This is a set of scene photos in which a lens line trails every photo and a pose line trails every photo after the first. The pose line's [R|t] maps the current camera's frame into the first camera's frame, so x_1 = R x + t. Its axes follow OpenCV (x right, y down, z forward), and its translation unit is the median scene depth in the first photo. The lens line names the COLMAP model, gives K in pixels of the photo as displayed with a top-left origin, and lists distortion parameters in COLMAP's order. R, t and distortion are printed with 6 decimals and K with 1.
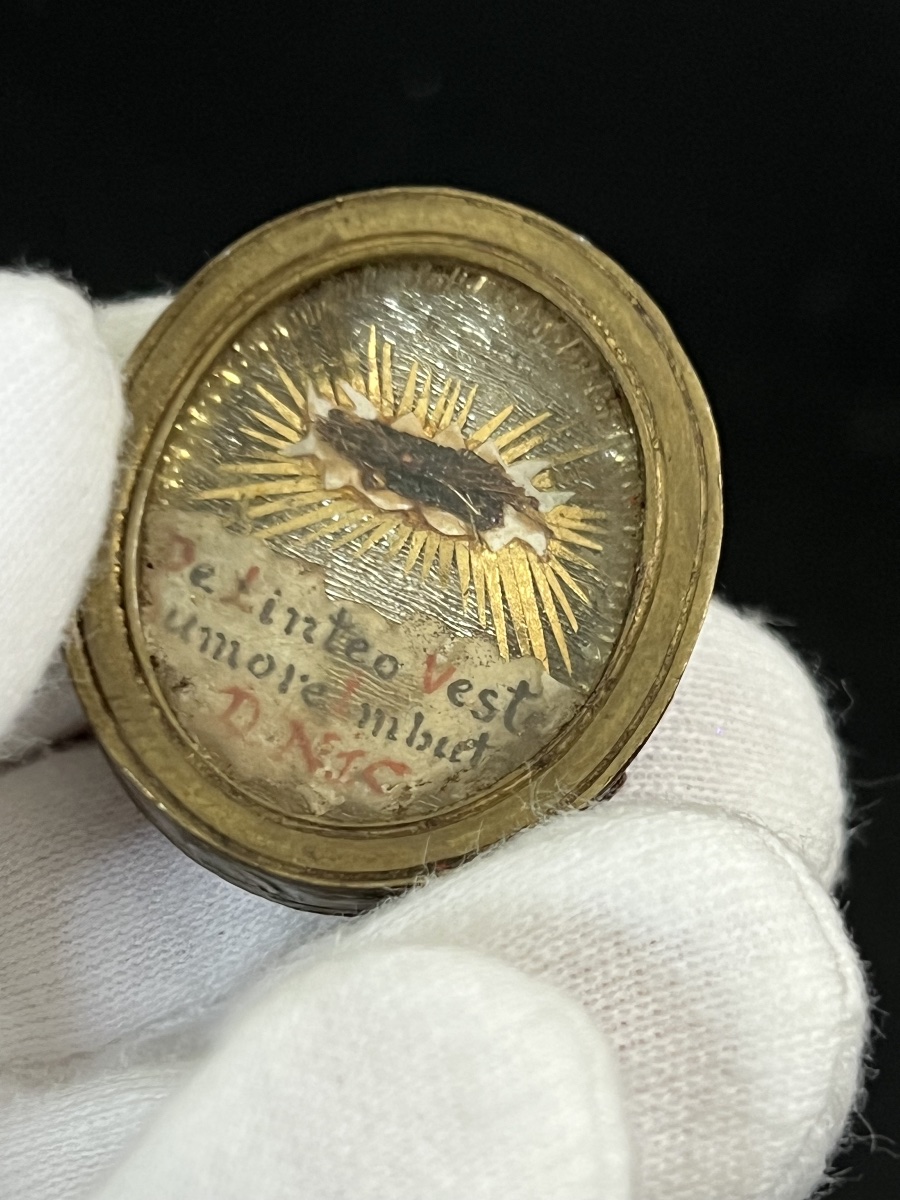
lens RADIAL K [[2647.7, 0, 453.1], [0, 2647.7, 601.9], [0, 0, 1]] dist [0.190245, 0.000000]
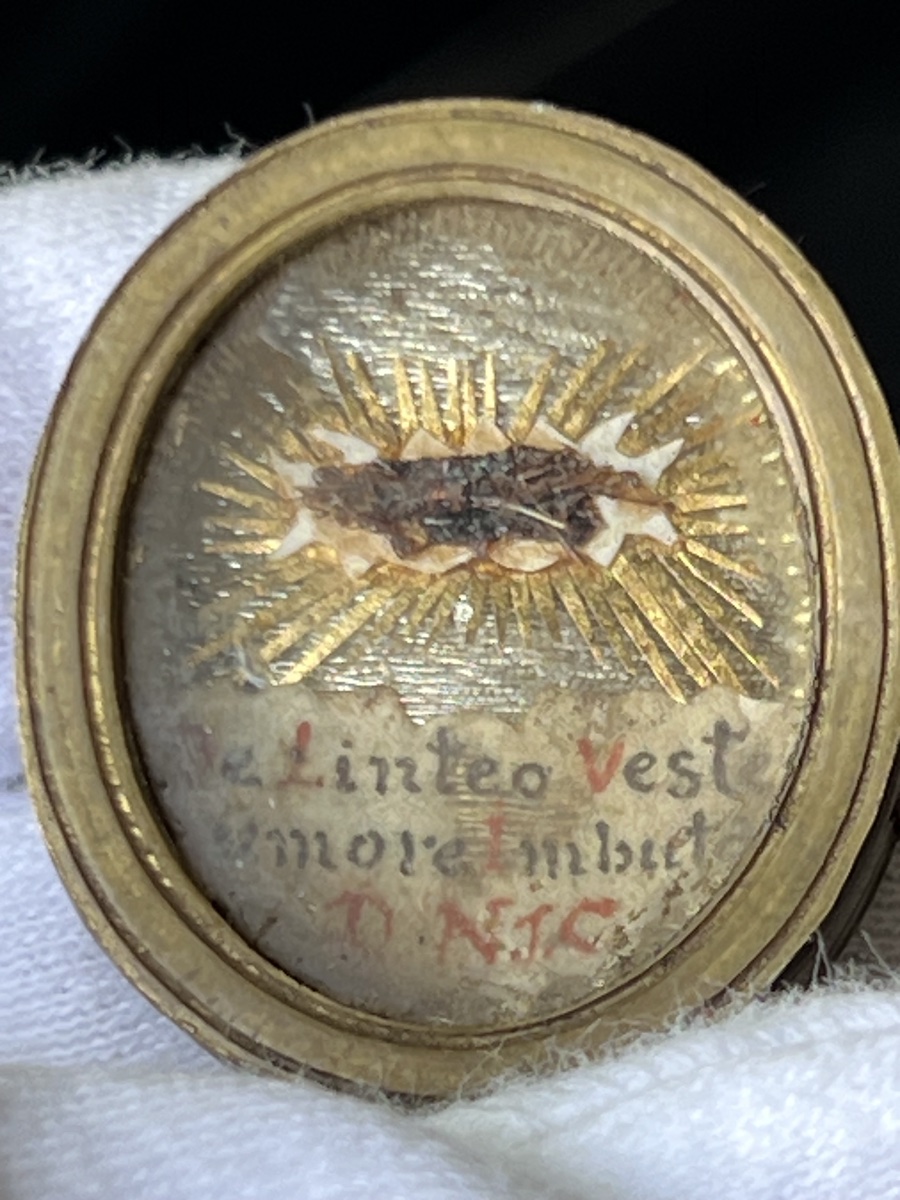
lens RADIAL K [[5464.5, 0, 450.5], [0, 5464.5, 595.0], [0, 0, 1]] dist [0.472320, 0.000000]
pose [[0.913501, -0.399470, -0.077069, 0.086091], [0.400083, 0.916444, -0.007995, -0.017188], [0.073823, -0.023530, 0.996994, -0.436592]]
